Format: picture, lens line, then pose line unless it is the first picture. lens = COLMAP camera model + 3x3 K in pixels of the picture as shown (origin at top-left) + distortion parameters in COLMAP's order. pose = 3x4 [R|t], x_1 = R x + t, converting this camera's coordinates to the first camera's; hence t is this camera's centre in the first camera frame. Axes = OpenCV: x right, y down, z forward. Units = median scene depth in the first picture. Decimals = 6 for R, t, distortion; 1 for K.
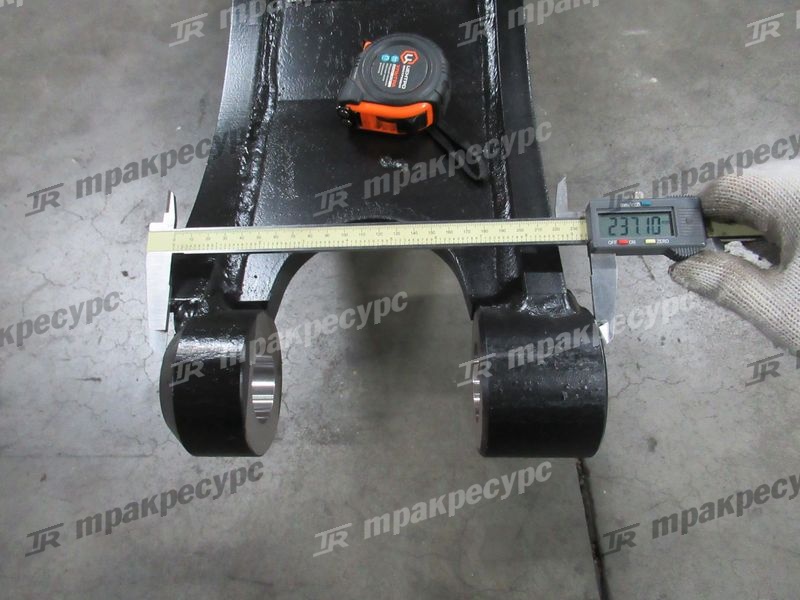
lens RADIAL K [[592.2, 0, 400.0], [0, 592.2, 300.0], [0, 0, 1]] dist [-0.017576, -0.003227]
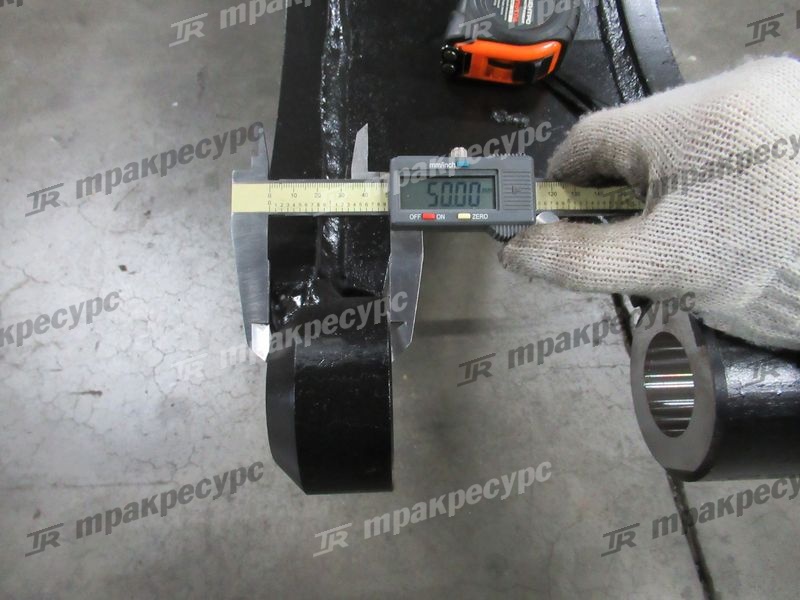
lens RADIAL K [[592.2, 0, 400.0], [0, 592.2, 300.0], [0, 0, 1]] dist [-0.017576, -0.003227]
pose [[0.997057, -0.014797, 0.075222, -0.143189], [0.015196, 0.999873, -0.004737, 0.013178], [-0.075143, 0.005866, 0.997156, 0.128301]]
